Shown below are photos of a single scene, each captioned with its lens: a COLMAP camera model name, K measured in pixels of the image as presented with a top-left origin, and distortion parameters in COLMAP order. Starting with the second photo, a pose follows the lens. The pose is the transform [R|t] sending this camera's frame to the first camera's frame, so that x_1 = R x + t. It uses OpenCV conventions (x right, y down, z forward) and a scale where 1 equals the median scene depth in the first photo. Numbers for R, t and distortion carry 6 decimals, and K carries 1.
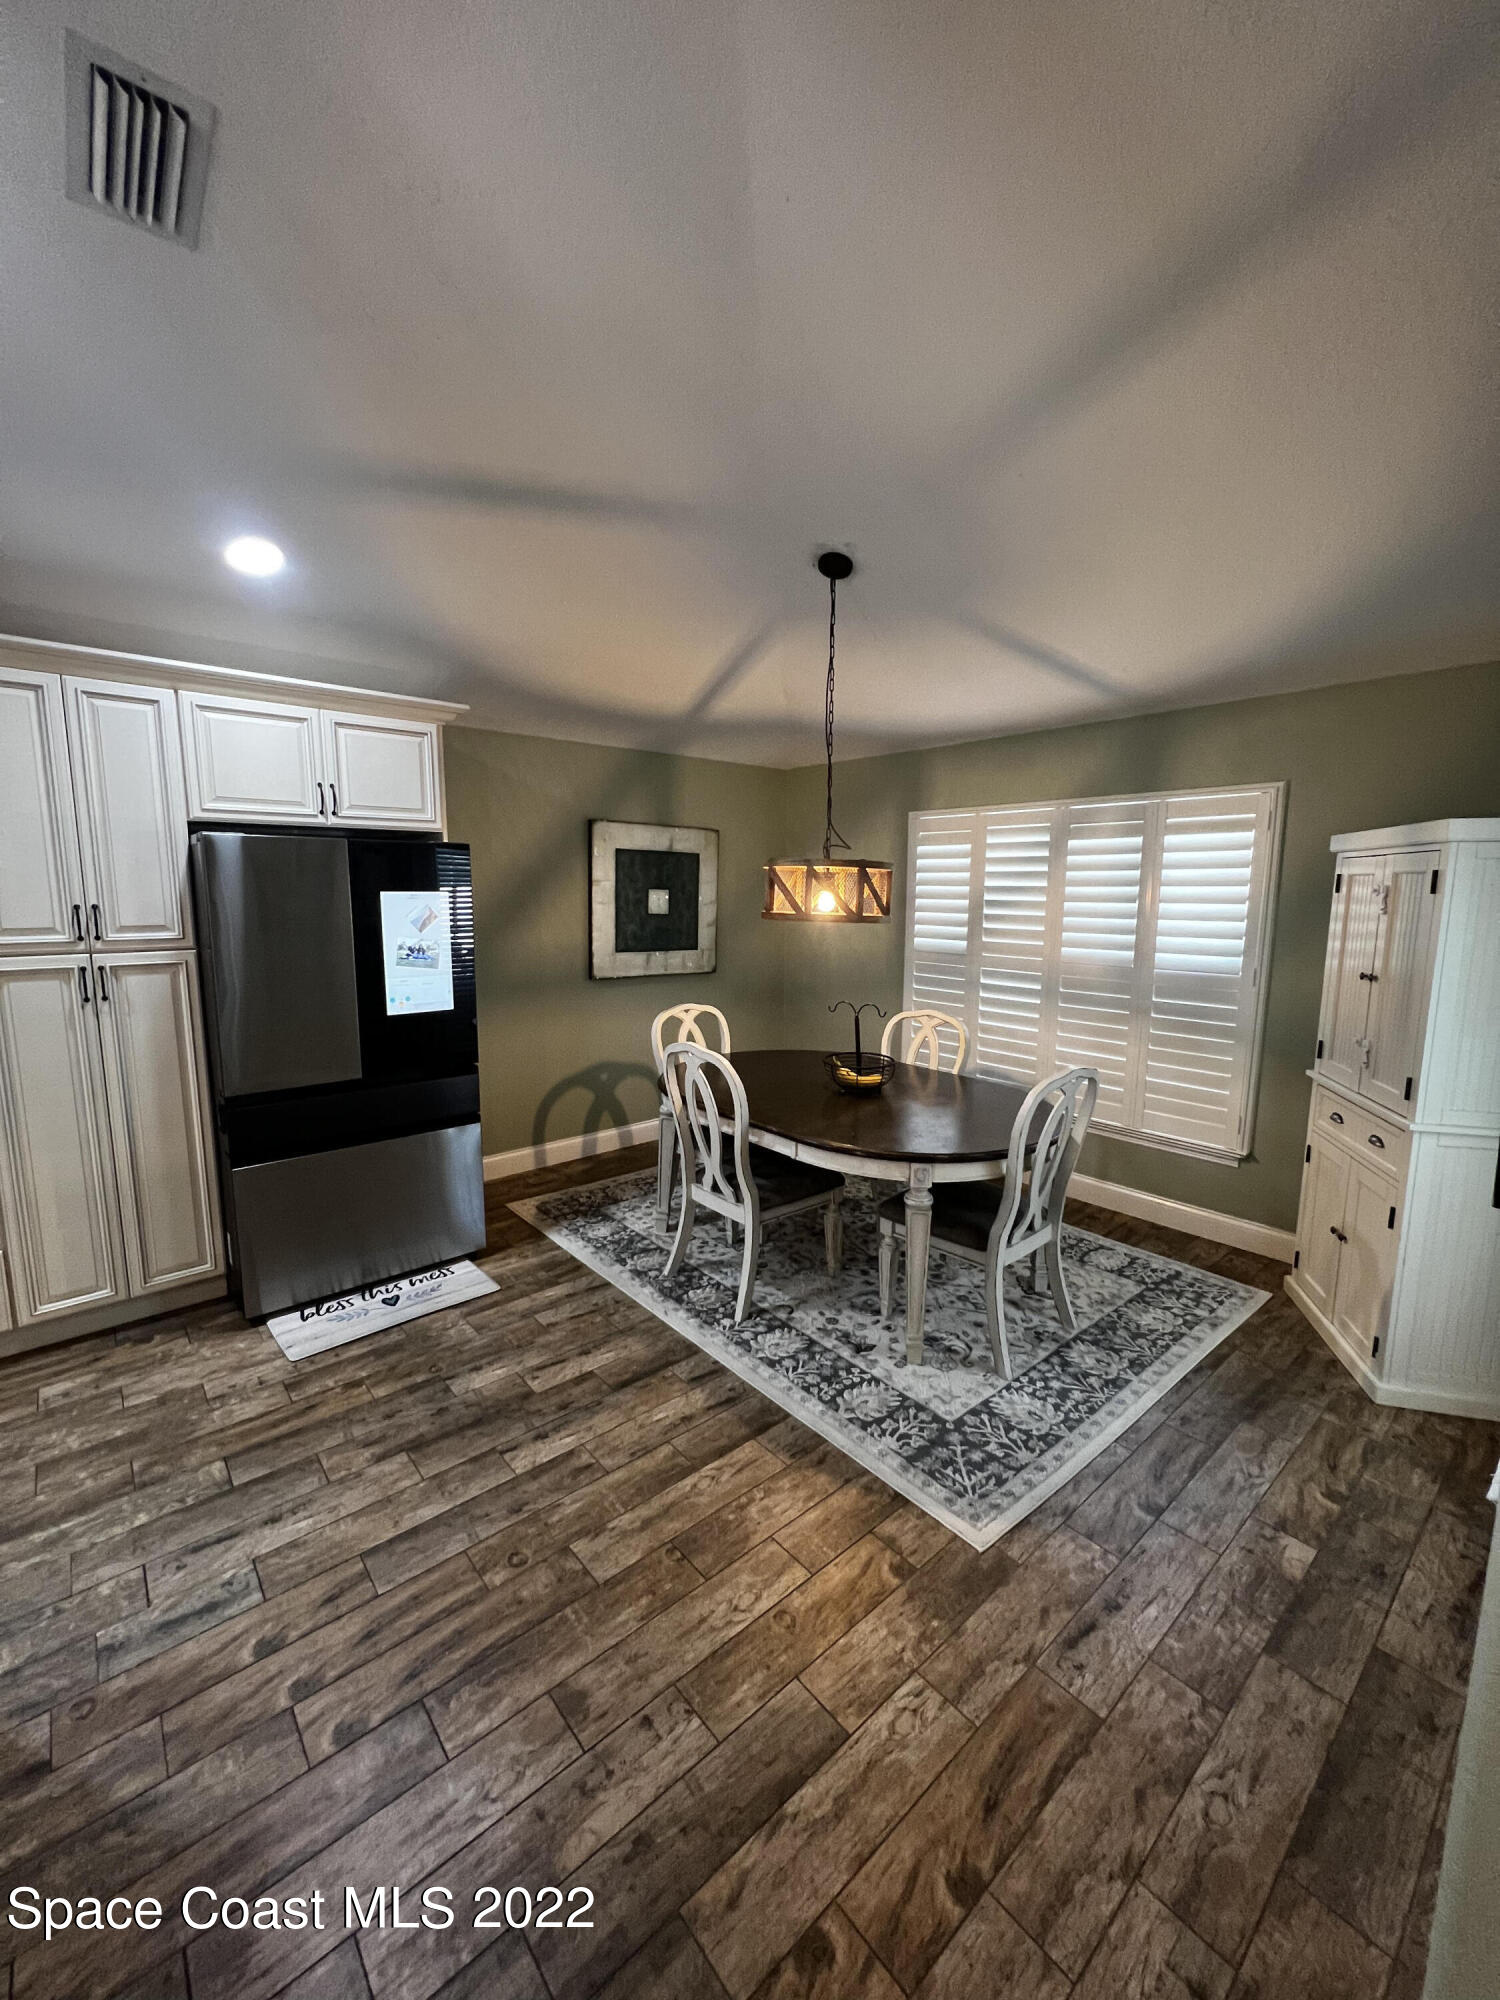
lens RADIAL K [[800.5, 0, 747.3], [0, 800.5, 1008.5], [0, 0, 1]] dist [-0.001521, 0.000724]
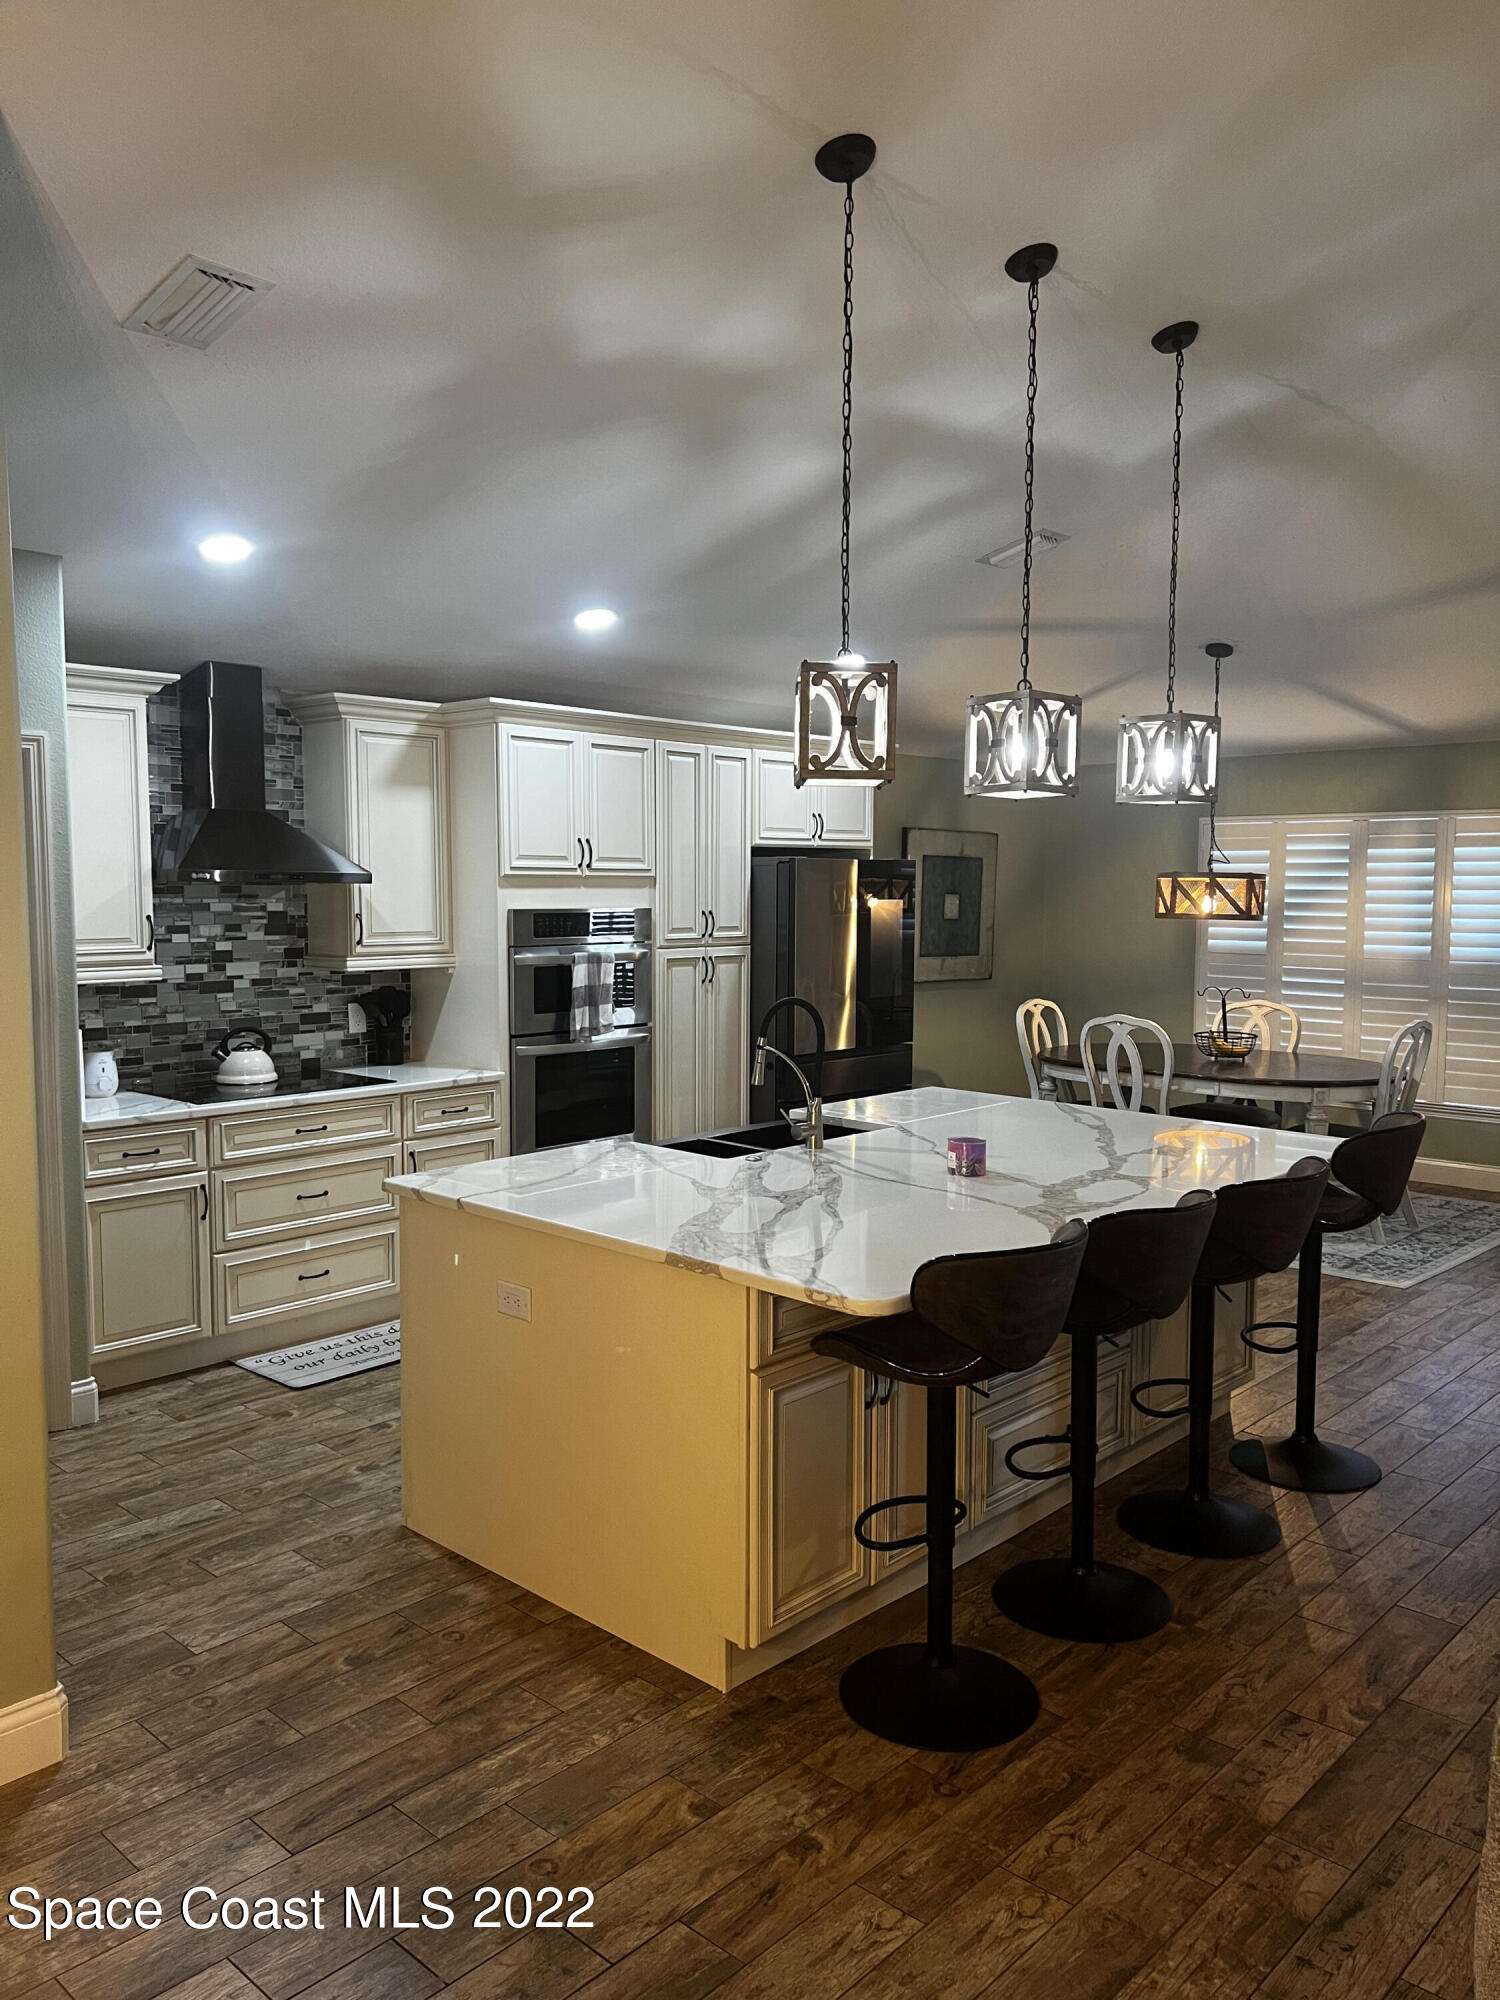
lens RADIAL K [[1504.6, 0, 745.9], [0, 1504.6, 998.1], [0, 0, 1]] dist [0.050734, -0.051447]
pose [[0.994937, -0.010832, 0.099912, -0.720552], [0.017825, 0.997432, -0.069365, 0.137489], [-0.098904, 0.070795, 0.992576, -1.067554]]
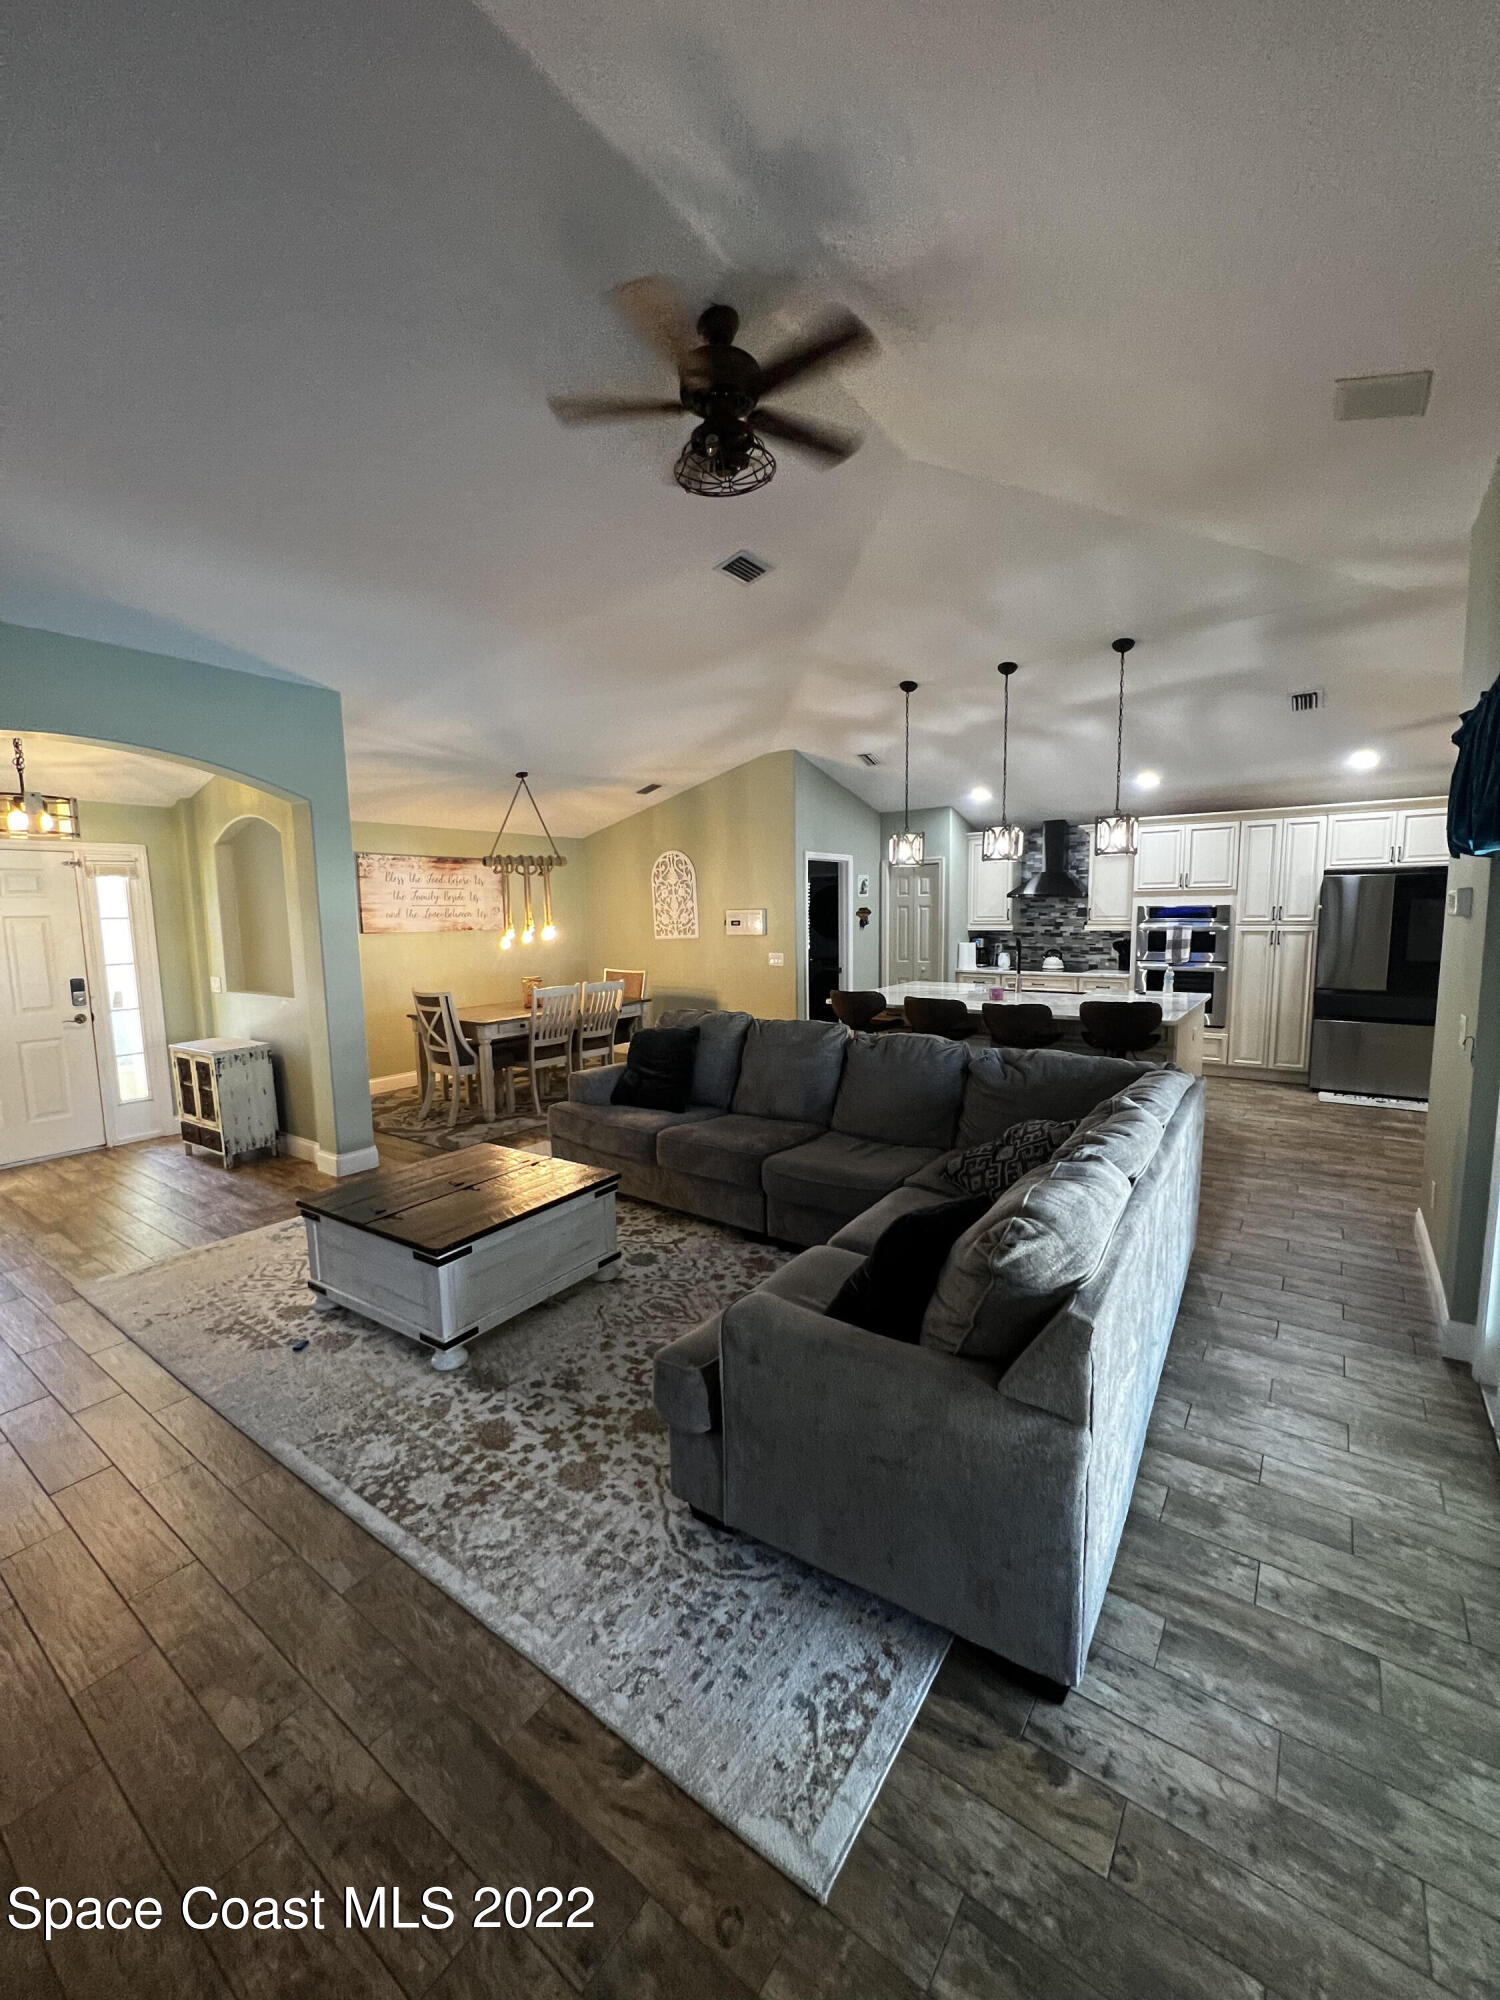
lens RADIAL K [[800.5, 0, 745.4], [0, 800.5, 1002.1], [0, 0, 1]] dist [-0.001521, 0.000724]
pose [[0.228360, 0.104240, -0.967980, 0.918527], [-0.127630, 0.988876, 0.076381, 0.138378], [0.965175, 0.106101, 0.239124, -0.868524]]
